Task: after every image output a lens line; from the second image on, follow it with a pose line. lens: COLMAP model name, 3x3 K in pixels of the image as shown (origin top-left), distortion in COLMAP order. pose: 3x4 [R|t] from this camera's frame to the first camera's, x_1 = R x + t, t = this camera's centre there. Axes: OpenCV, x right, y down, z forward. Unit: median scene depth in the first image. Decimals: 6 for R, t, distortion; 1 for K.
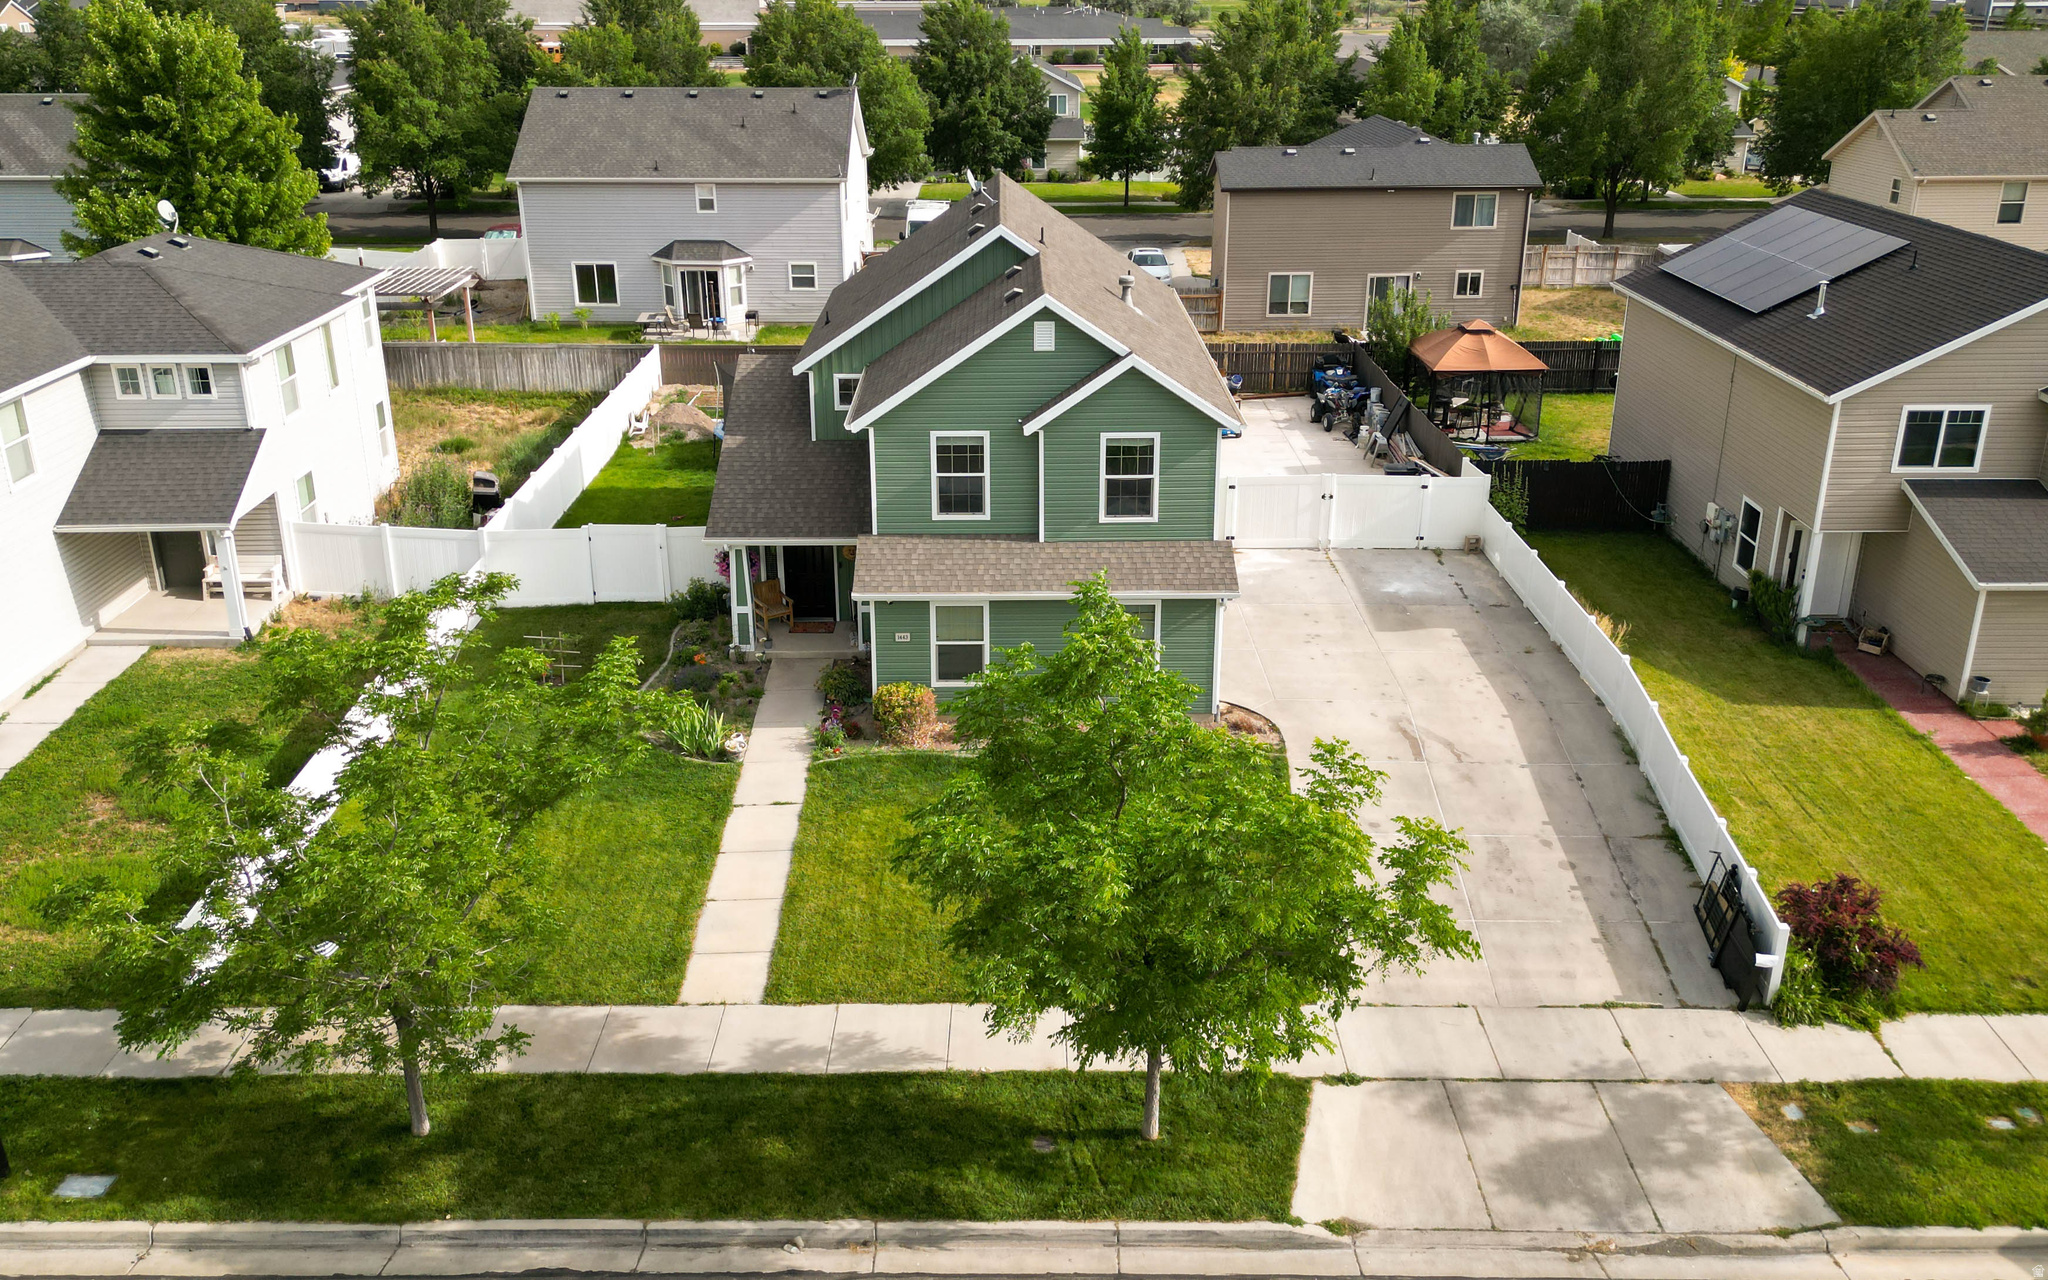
lens RADIAL K [[1641.3, 0, 1004.0], [0, 1641.3, 597.9], [0, 0, 1]] dist [0.076960, -0.090414]
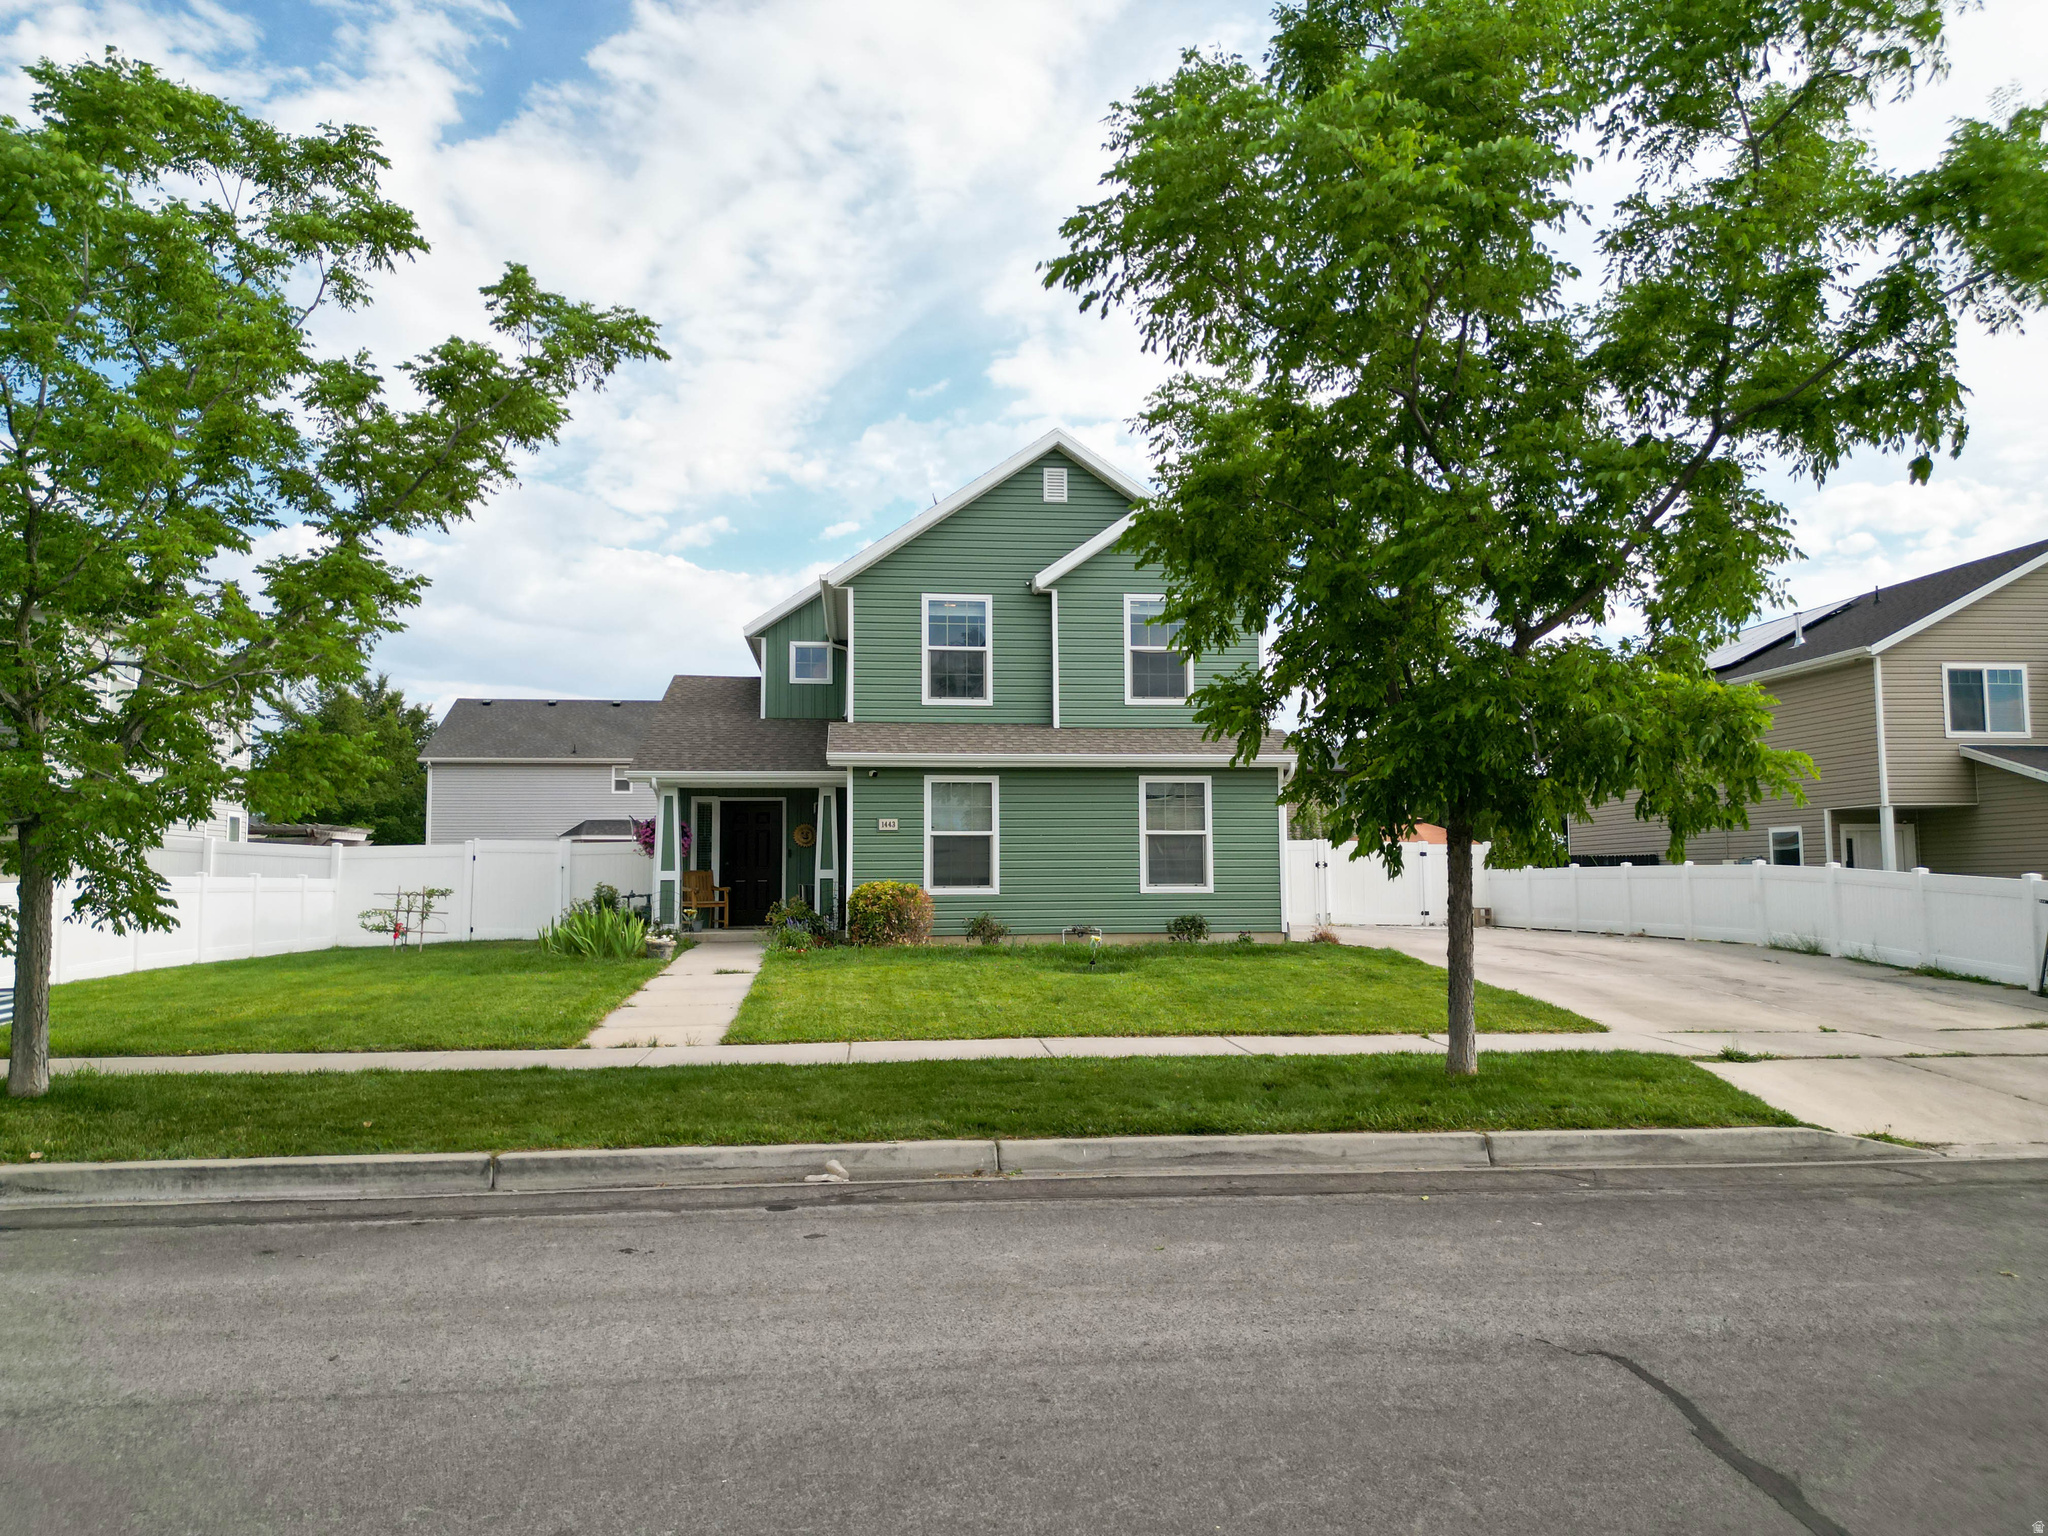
lens RADIAL K [[1430.0, 0, 1029.5], [0, 1430.0, 774.0], [0, 0, 1]] dist [0.076766, -0.081682]
pose [[0.993036, 0.007945, 0.117543, -0.068062], [0.043291, 0.903314, -0.426790, 0.266376], [-0.109570, 0.428906, 0.896680, 0.340014]]
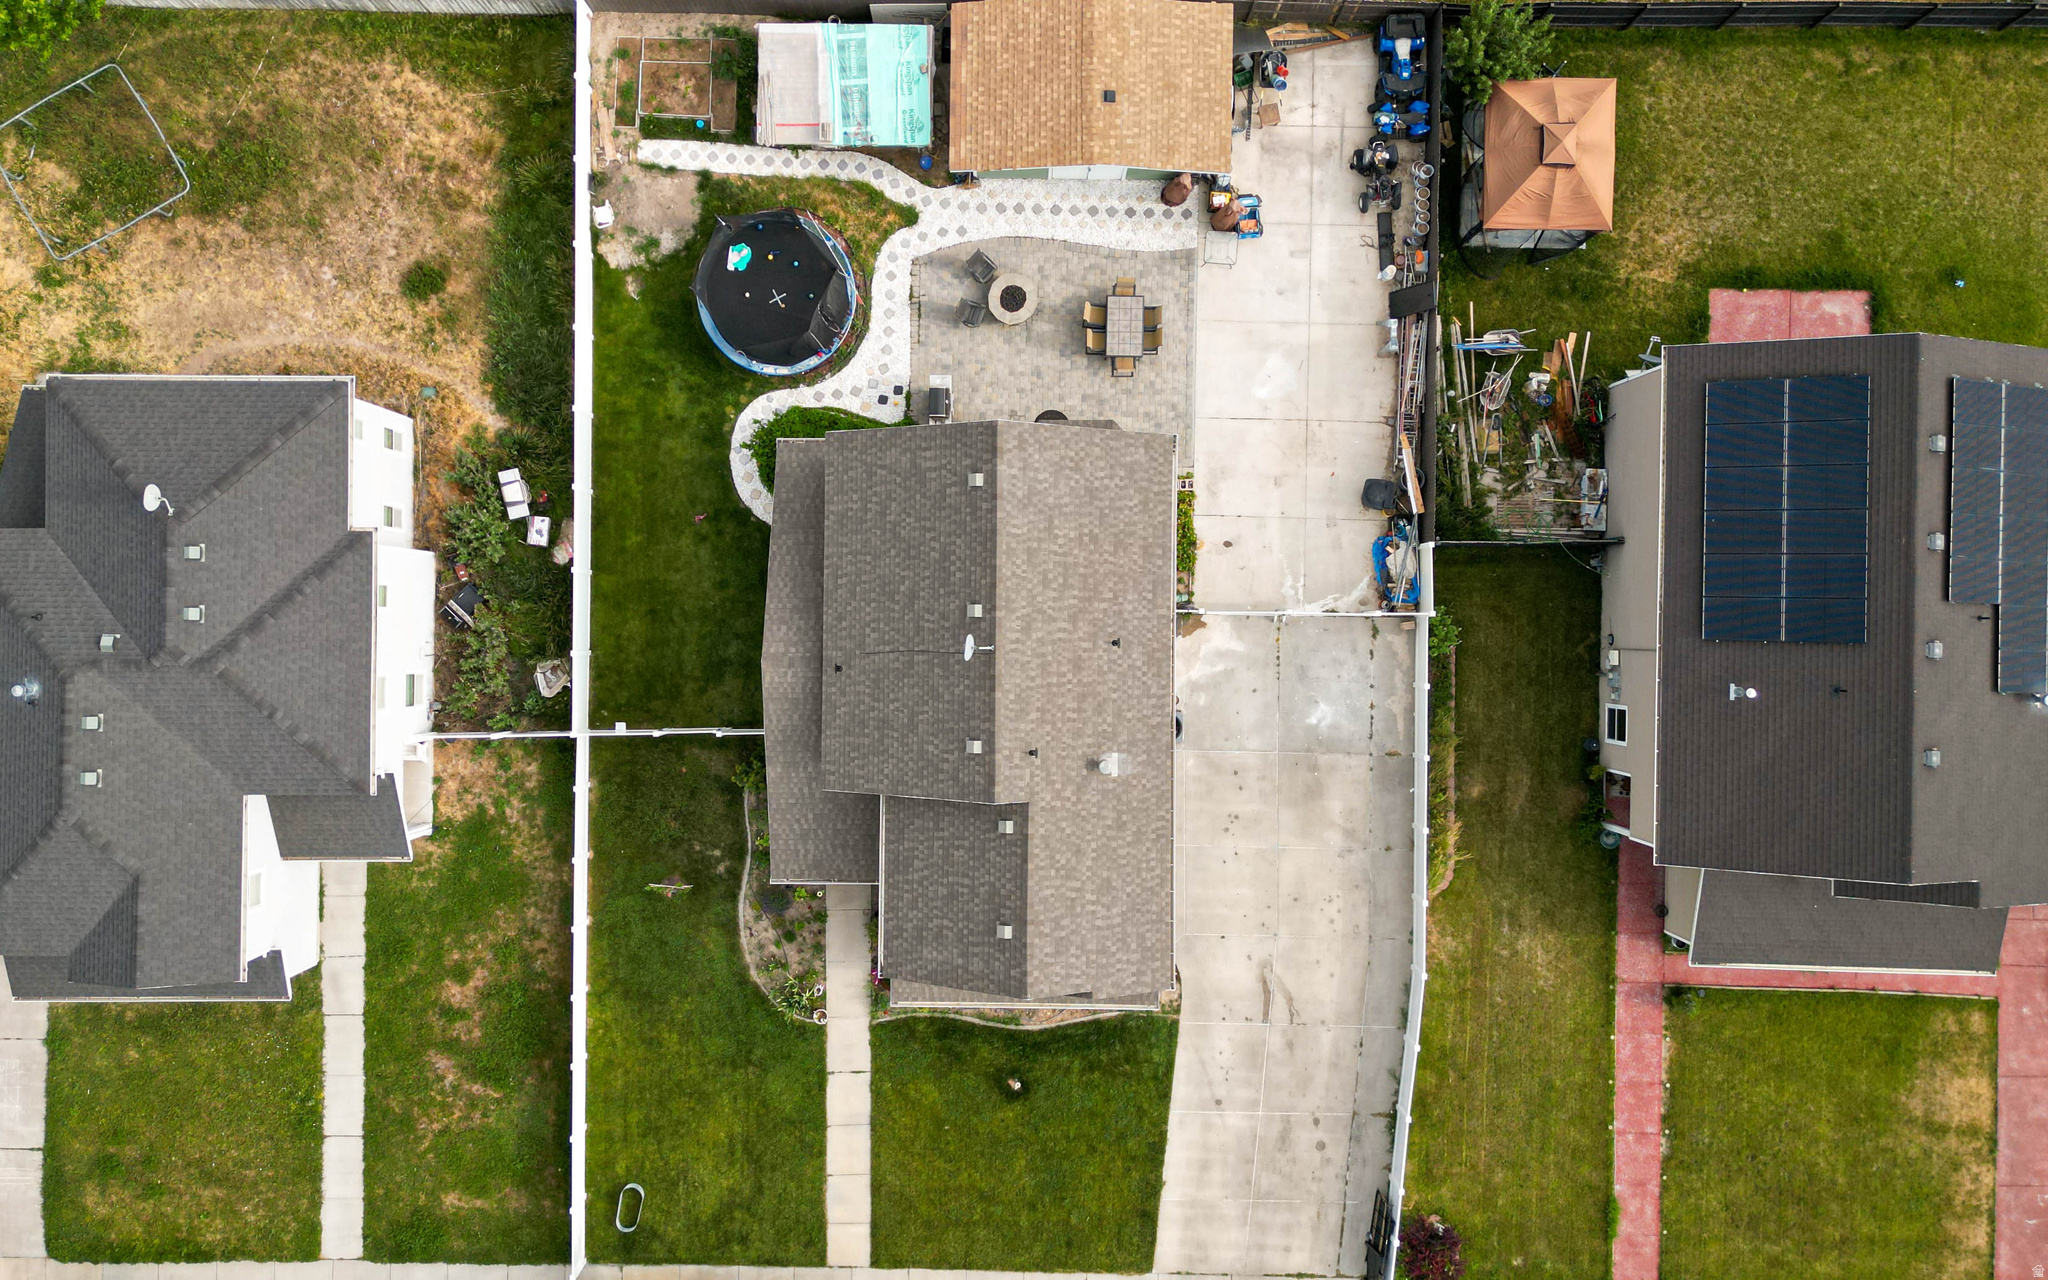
lens RADIAL K [[1641.3, 0, 1004.0], [0, 1641.3, 597.9], [0, 0, 1]] dist [0.076960, -0.090414]
pose [[0.999920, 0.007904, -0.009839, 0.018110], [0.006133, 0.377035, 0.926179, -1.313033], [0.011030, -0.926165, 0.376956, 0.694680]]
